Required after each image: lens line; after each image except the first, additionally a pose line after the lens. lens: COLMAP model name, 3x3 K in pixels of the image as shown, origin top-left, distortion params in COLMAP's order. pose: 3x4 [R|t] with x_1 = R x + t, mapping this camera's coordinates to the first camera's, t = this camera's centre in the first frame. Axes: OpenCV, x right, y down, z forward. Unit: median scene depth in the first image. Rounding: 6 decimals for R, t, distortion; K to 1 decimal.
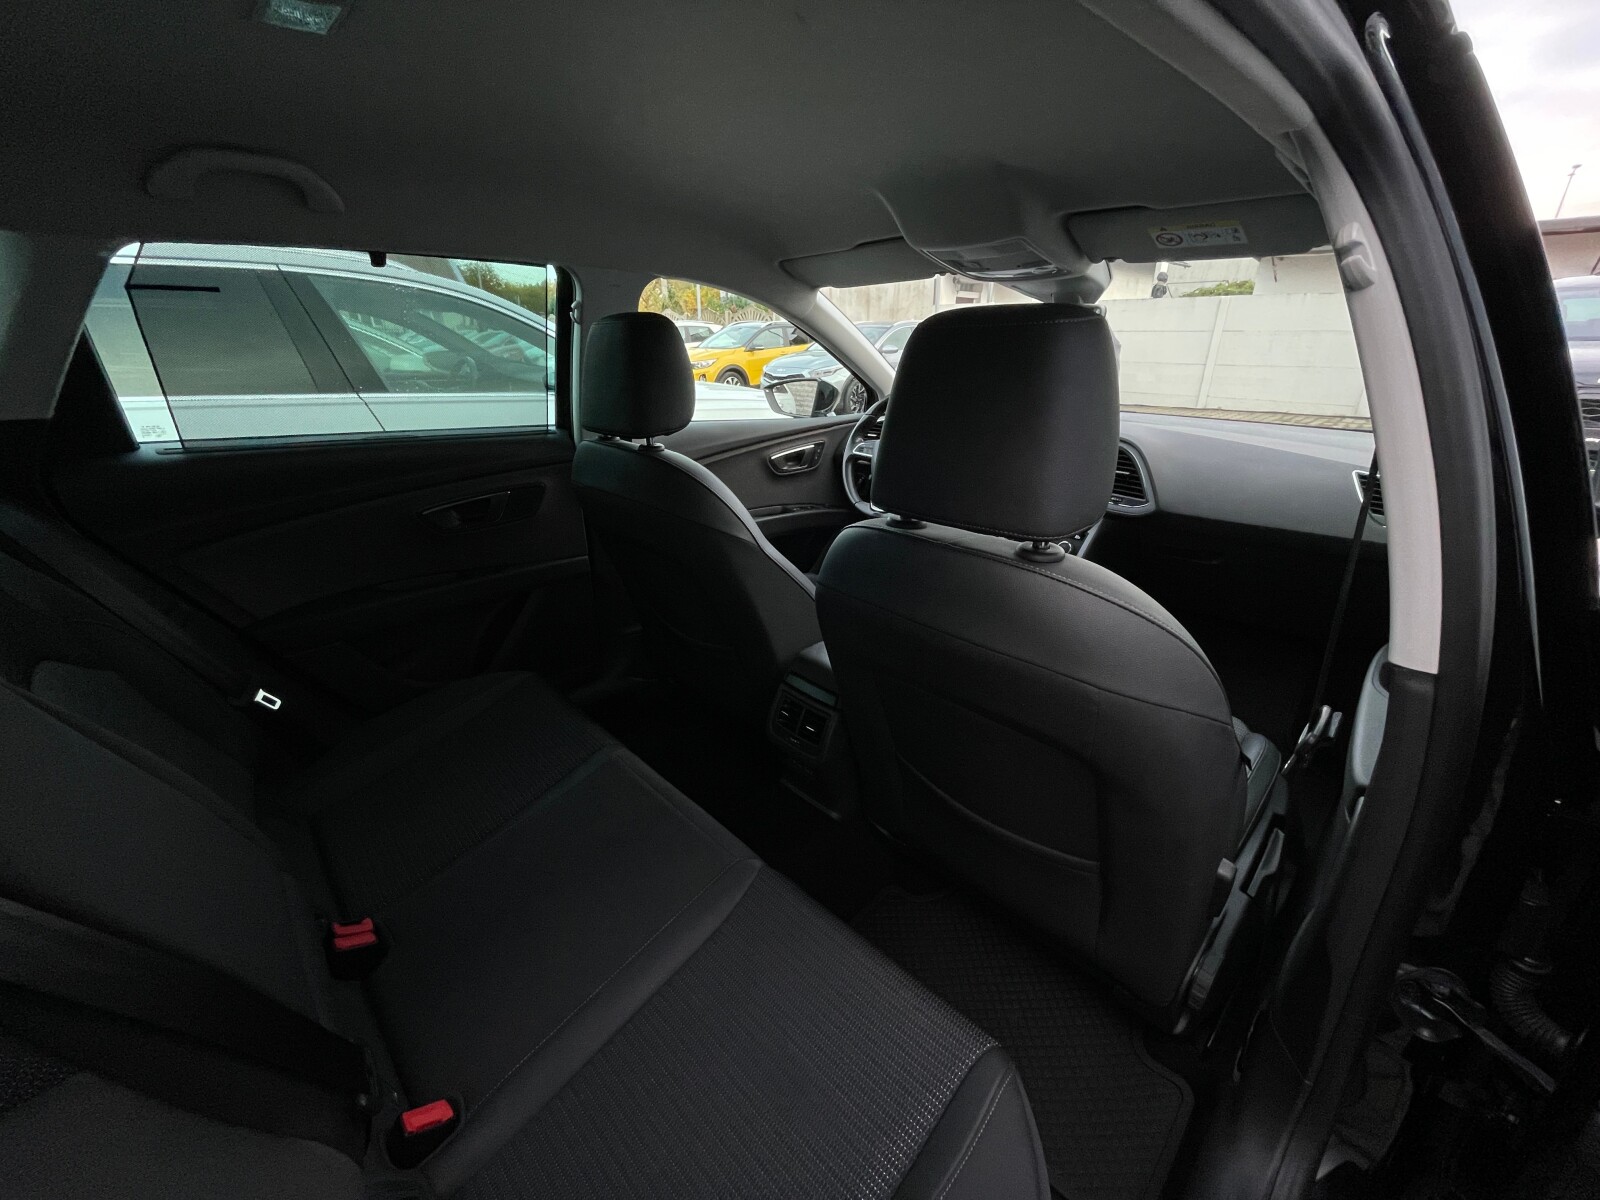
lens RADIAL K [[652.3, 0, 797.5], [0, 652.3, 601.3], [0, 0, 1]] dist [0.009918, -0.000204]
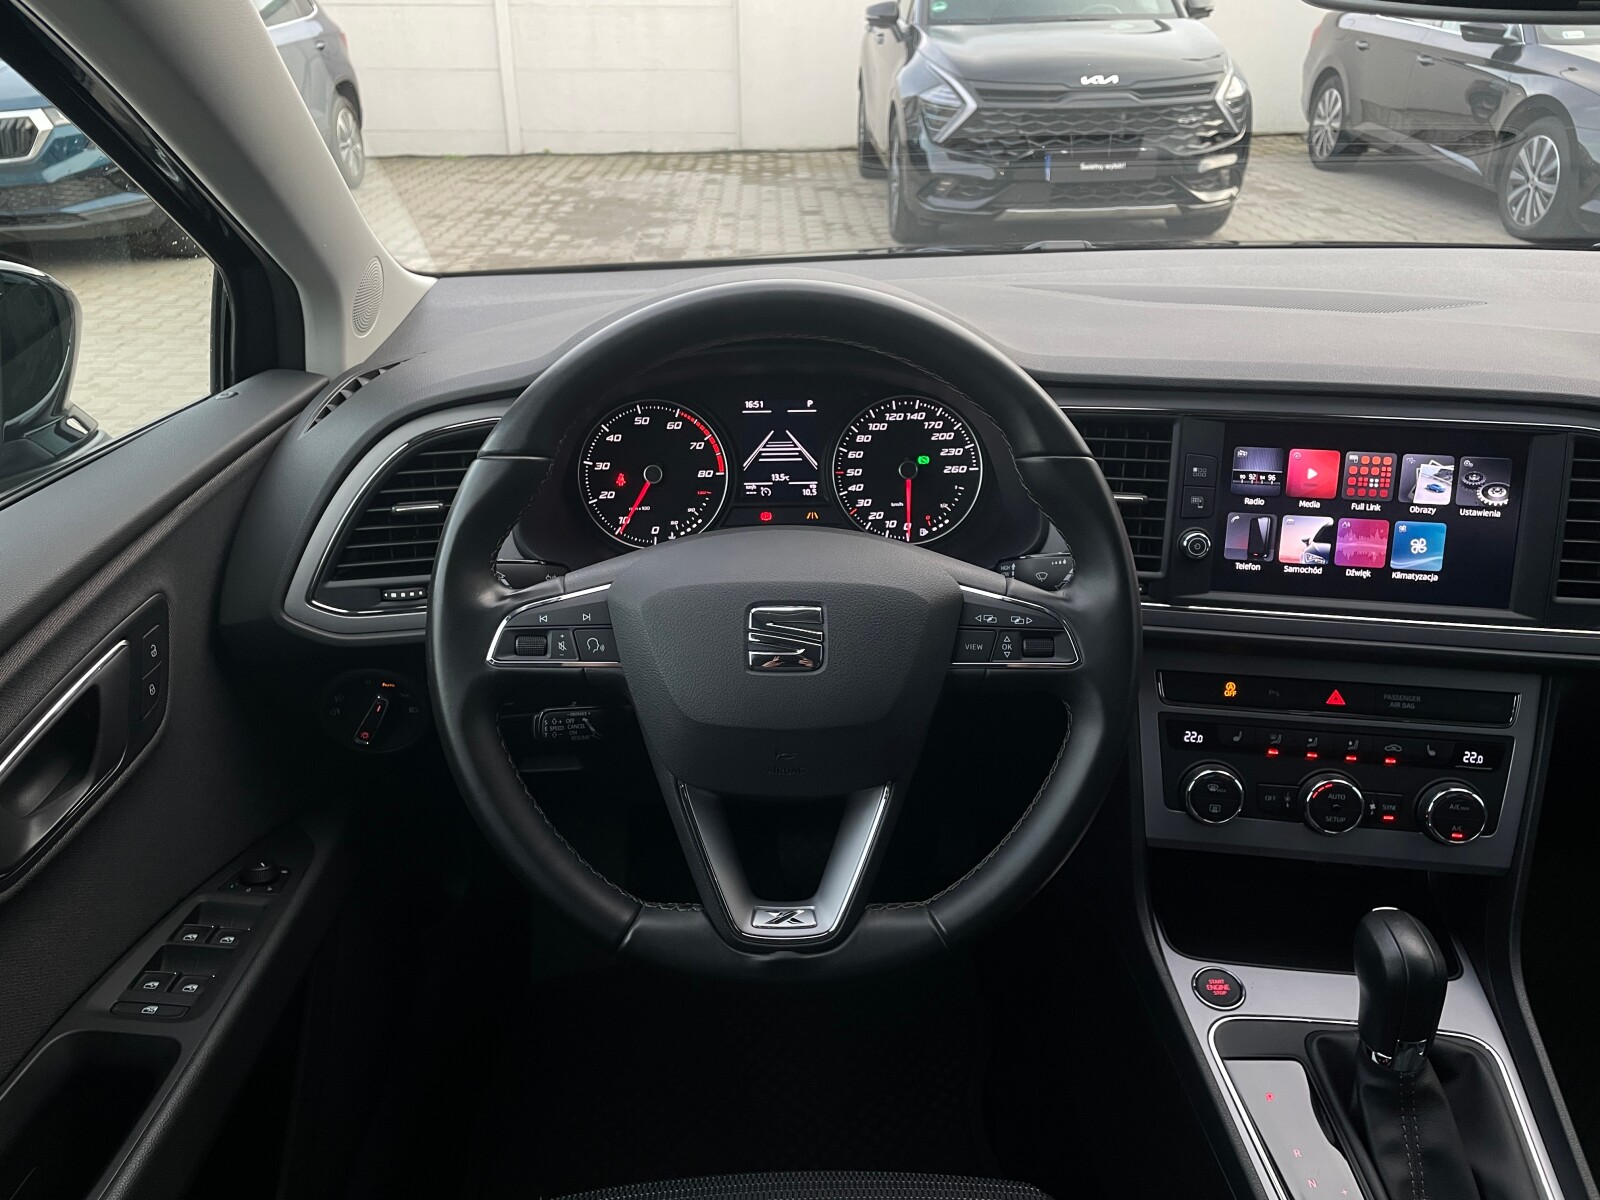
lens RADIAL K [[1225.8, 0, 800.0], [0, 1225.8, 600.0], [0, 0, 1]] dist [0.104749, -0.131975]
pose [[0.683369, -0.315333, 0.658462, -0.013980], [0.280211, 0.946122, 0.162281, -0.048793], [-0.674158, 0.073610, 0.734910, 0.118934]]
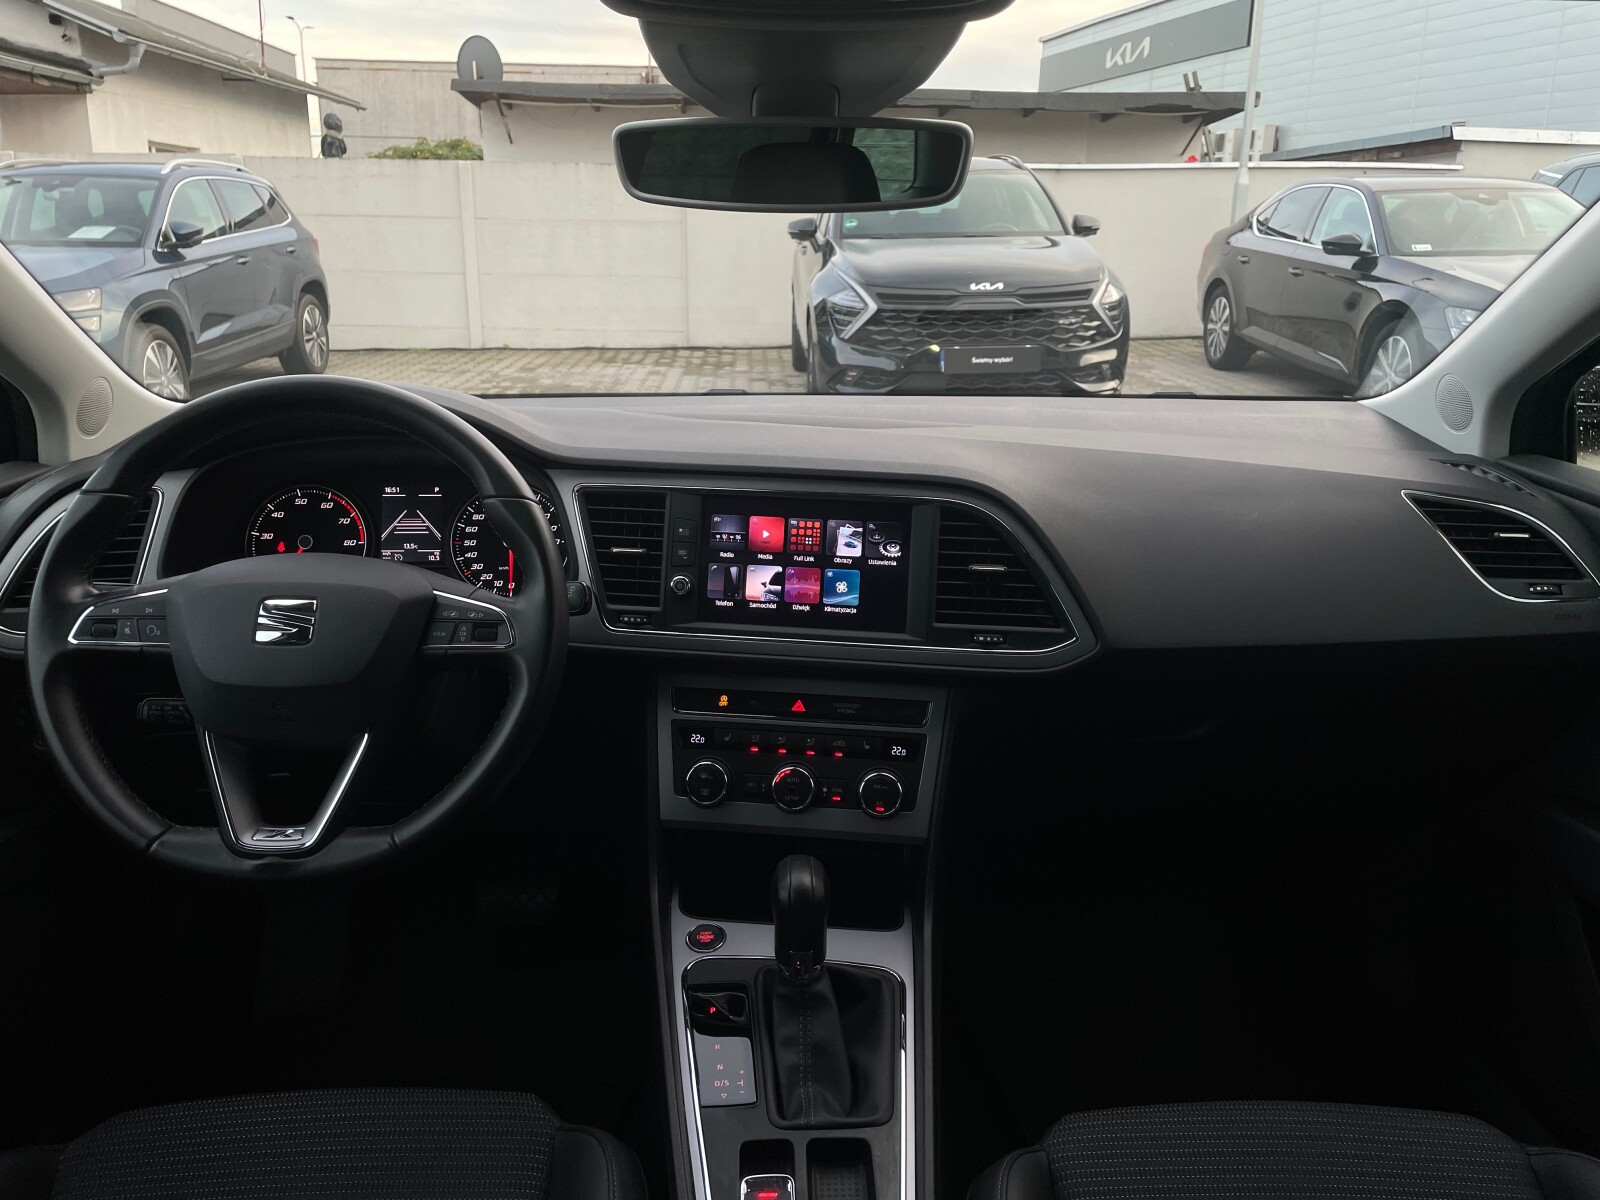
lens RADIAL K [[1221.8, 0, 788.6], [0, 1221.8, 588.0], [0, 0, 1]] dist [0.111943, -0.134707]
pose [[0.679030, -0.203068, 0.705465, -0.010985], [0.273389, 0.961806, 0.013710, -0.031529], [-0.681305, 0.183557, 0.708612, 0.080992]]
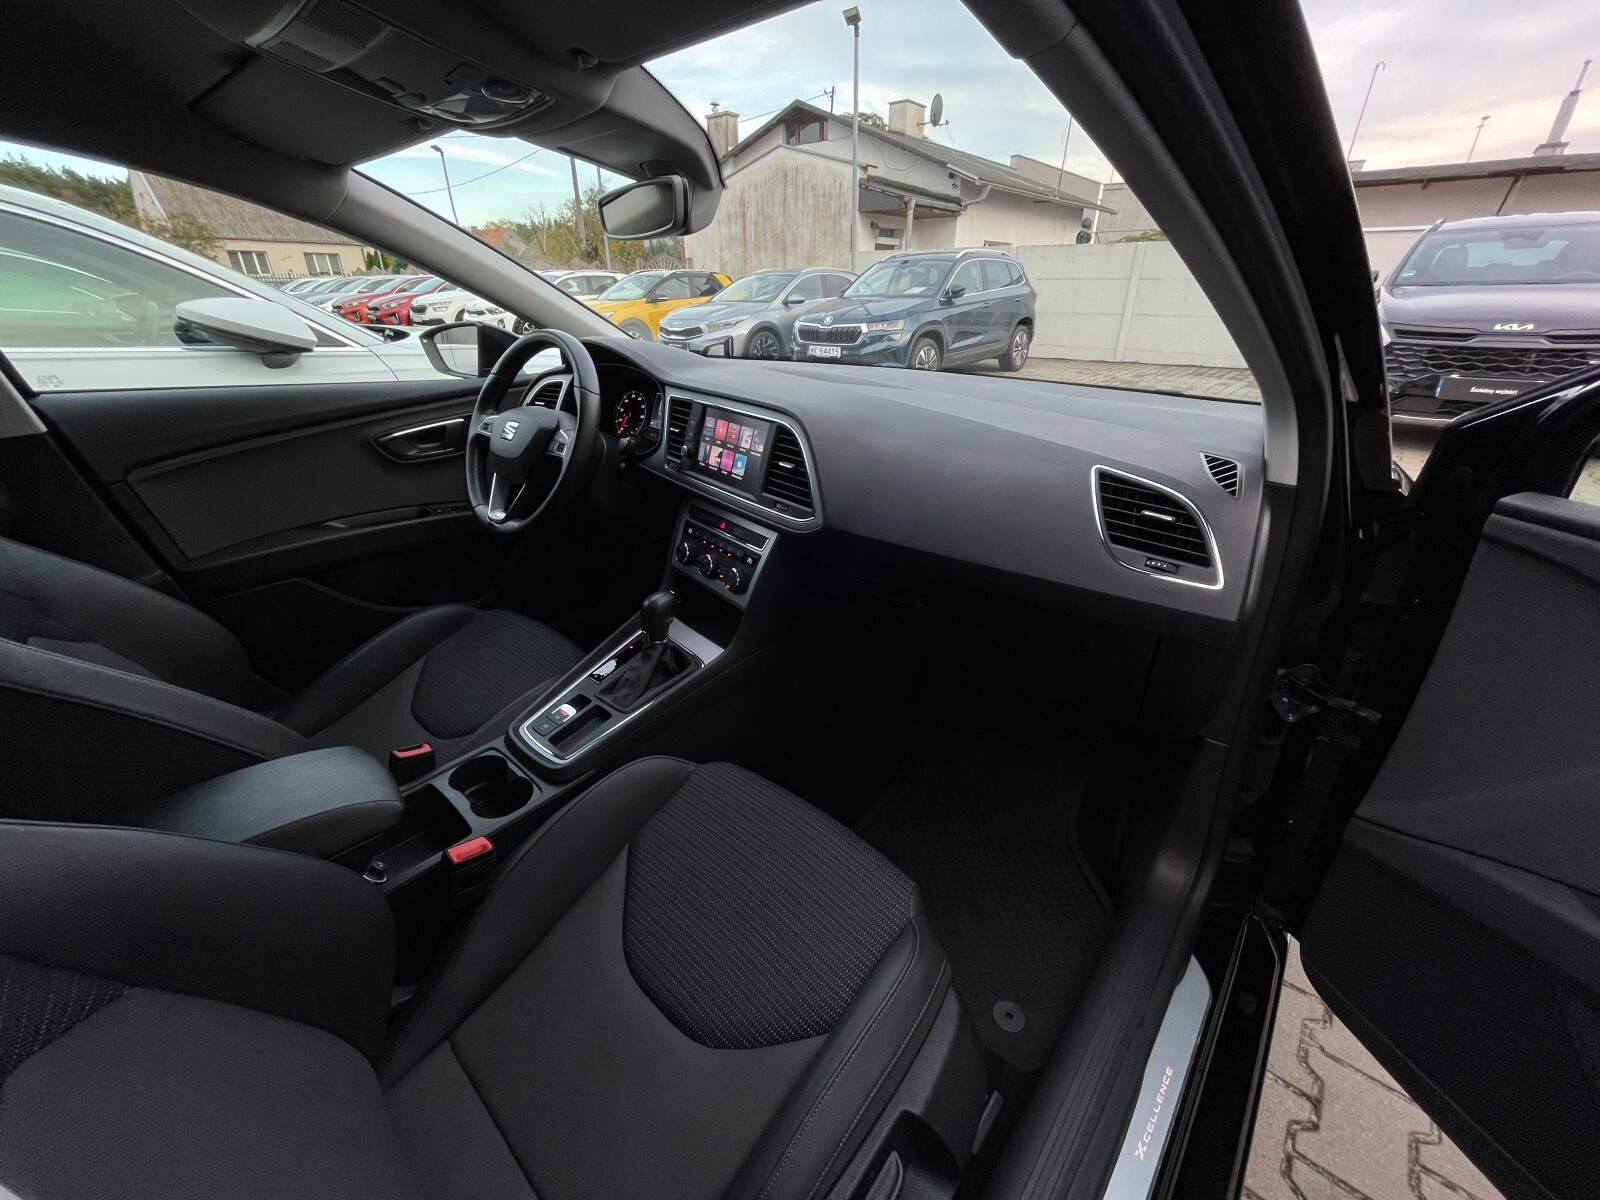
lens RADIAL K [[652.3, 0, 797.5], [0, 652.3, 601.3], [0, 0, 1]] dist [0.009918, -0.000204]
pose [[0.996956, -0.034557, 0.069895, 0.063882], [0.030326, 0.997694, 0.060715, -0.014327], [-0.071832, -0.058411, 0.995705, 0.050454]]
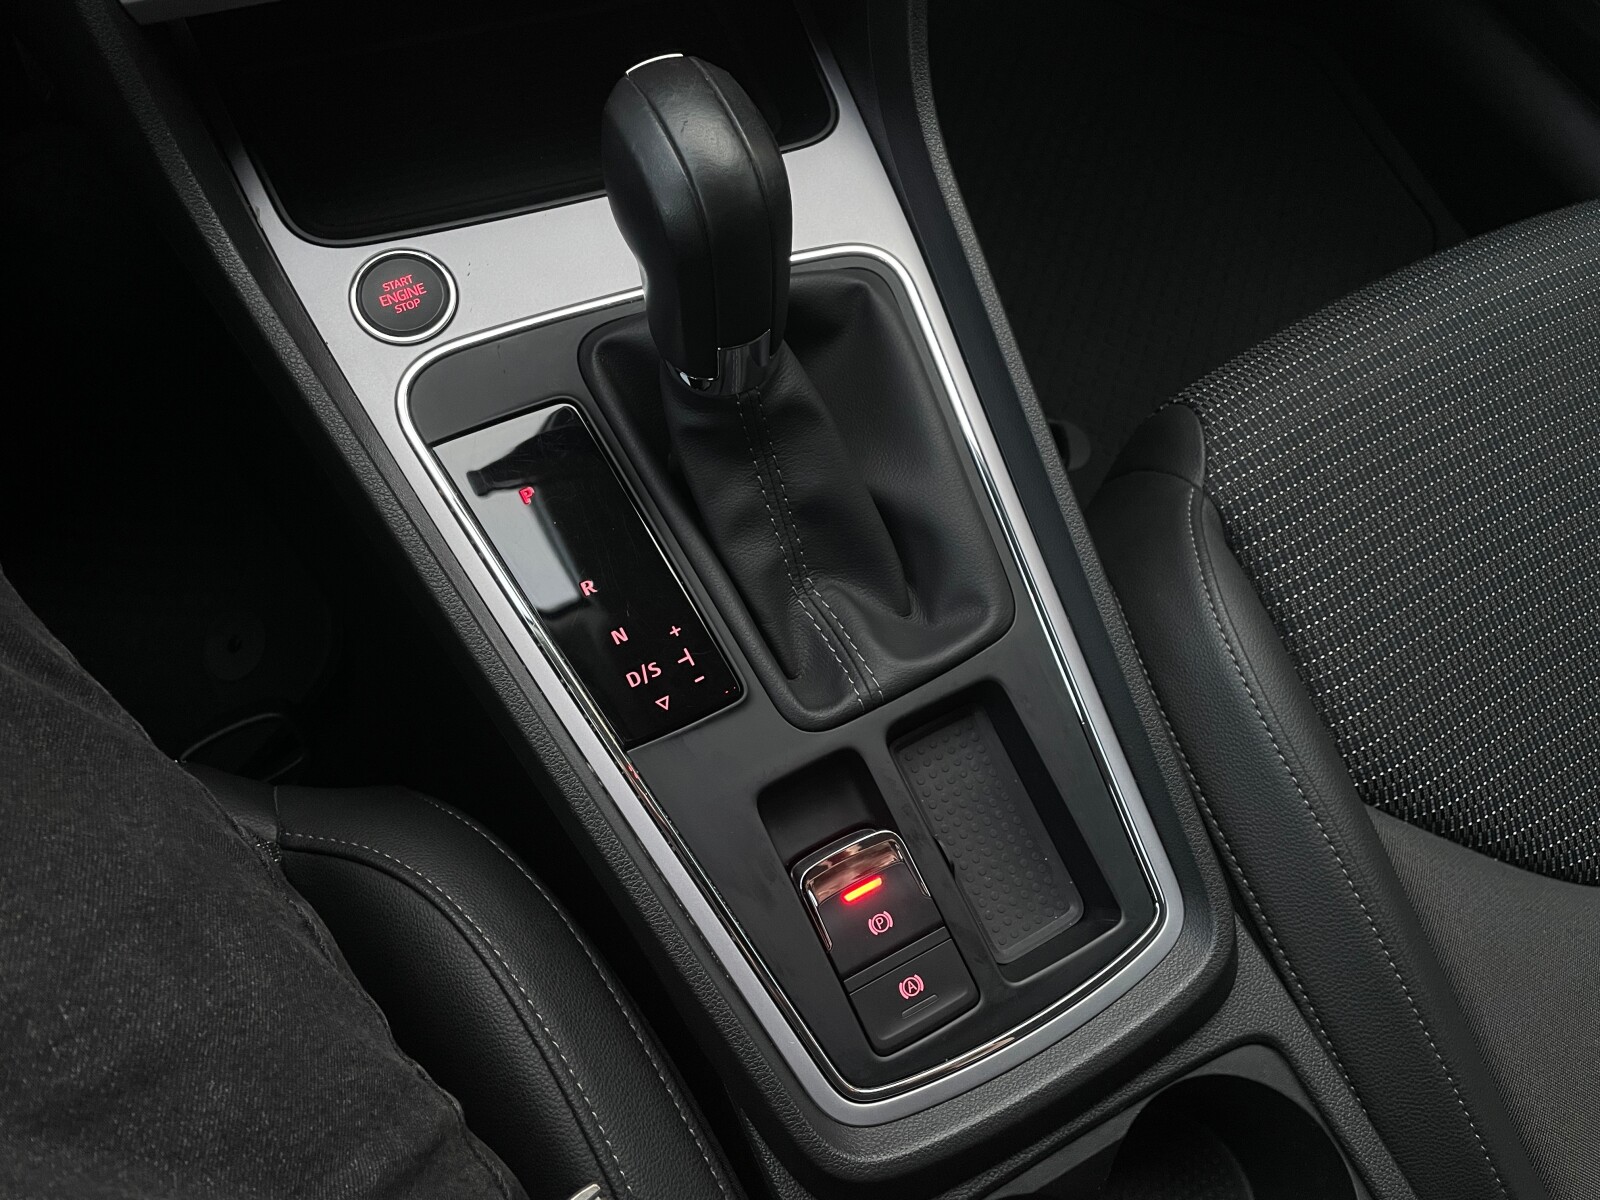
lens RADIAL K [[1221.8, 0, 788.6], [0, 1221.8, 588.0], [0, 0, 1]] dist [0.111943, -0.134707]
pose [[0.283530, -0.847458, 0.448805, 0.027267], [0.307296, 0.523622, 0.794600, -0.027153], [-0.908394, -0.087377, 0.408883, 0.133719]]
